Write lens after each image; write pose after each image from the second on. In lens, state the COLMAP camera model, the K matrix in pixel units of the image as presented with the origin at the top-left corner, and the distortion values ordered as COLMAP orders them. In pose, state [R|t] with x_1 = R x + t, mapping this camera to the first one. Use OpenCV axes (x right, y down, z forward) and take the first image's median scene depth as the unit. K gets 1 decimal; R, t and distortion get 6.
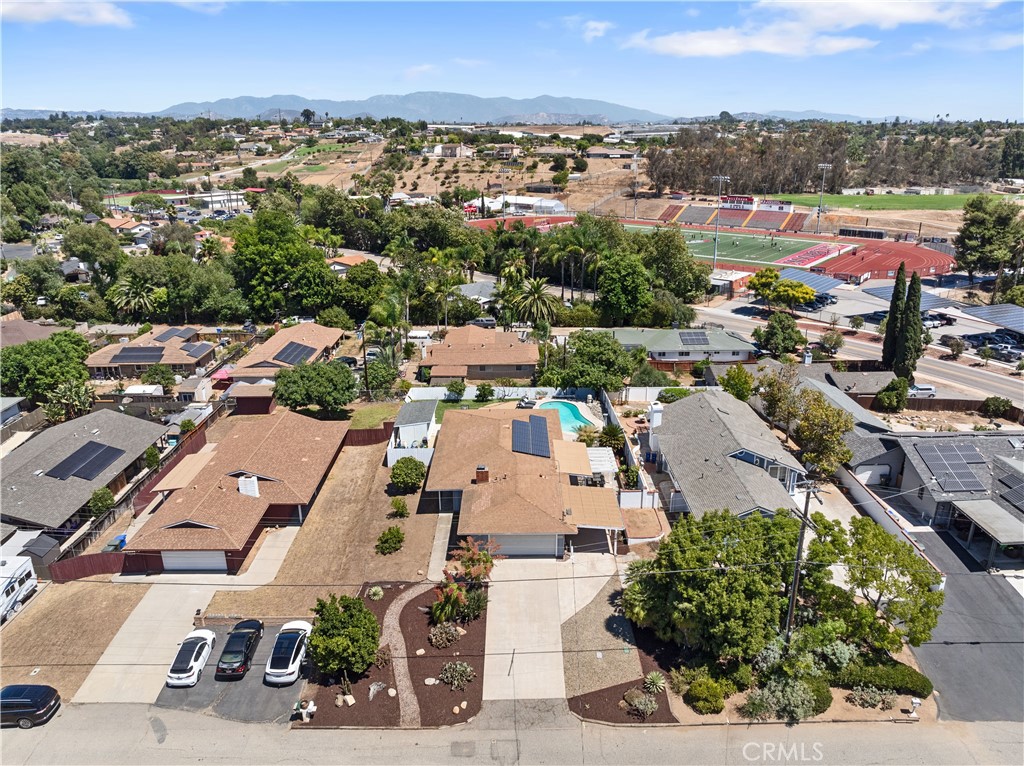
lens RADIAL K [[715.3, 0, 512.0], [0, 715.3, 383.0], [0, 0, 1]] dist [-0.037960, 0.006516]
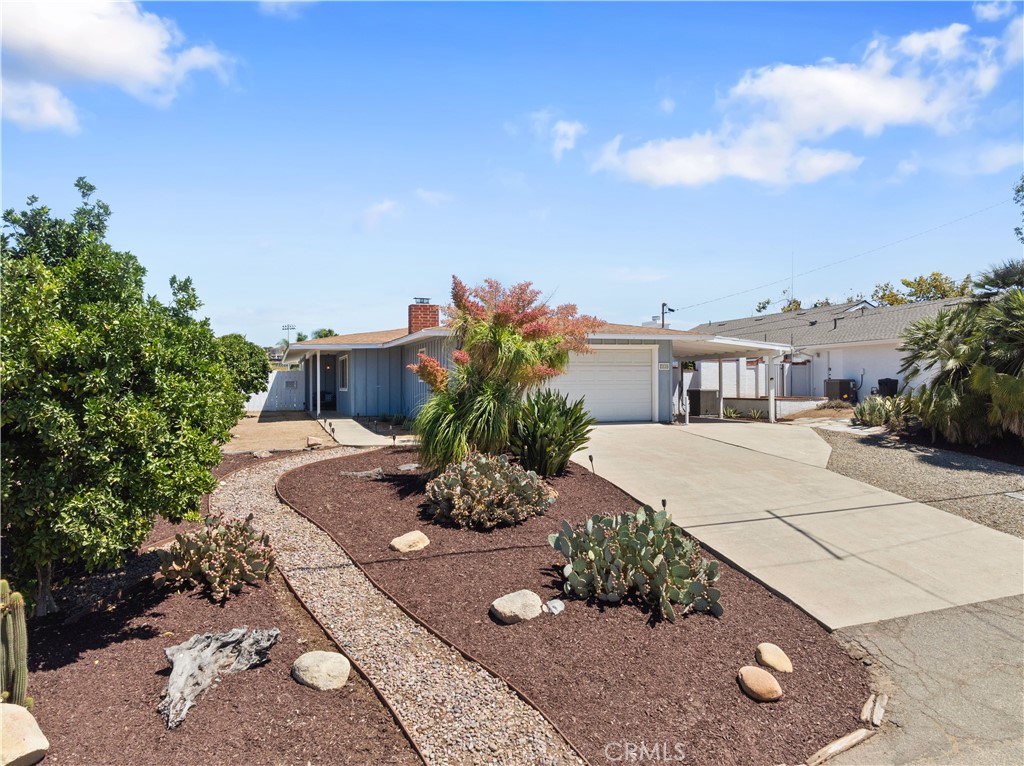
lens RADIAL K [[715.3, 0, 512.0], [0, 715.3, 383.0], [0, 0, 1]] dist [-0.037960, 0.006516]
pose [[0.944931, 0.004642, 0.327237, -0.183459], [0.108904, 0.938455, -0.327784, 0.438262], [-0.308619, 0.345371, 0.886269, 0.840492]]
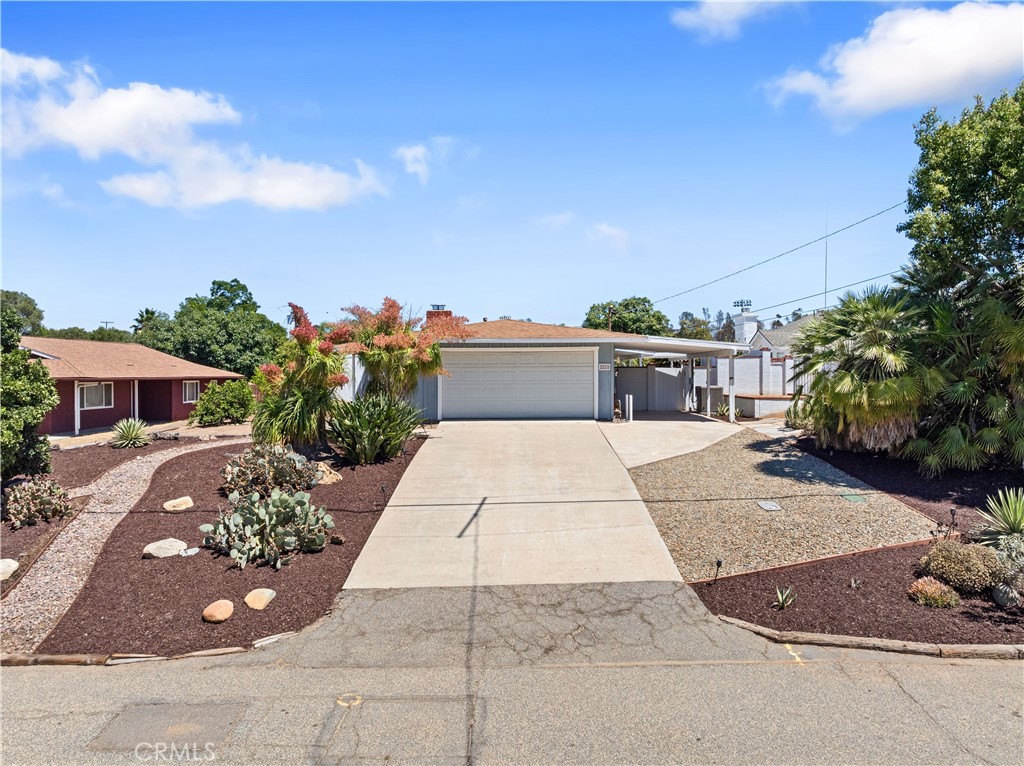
lens RADIAL K [[715.3, 0, 512.0], [0, 715.3, 383.0], [0, 0, 1]] dist [-0.037960, 0.006516]
pose [[0.999976, 0.004477, -0.005332, 0.017610], [-0.005973, 0.945192, -0.326461, 0.460038], [0.003578, 0.326485, 0.945196, 0.748332]]
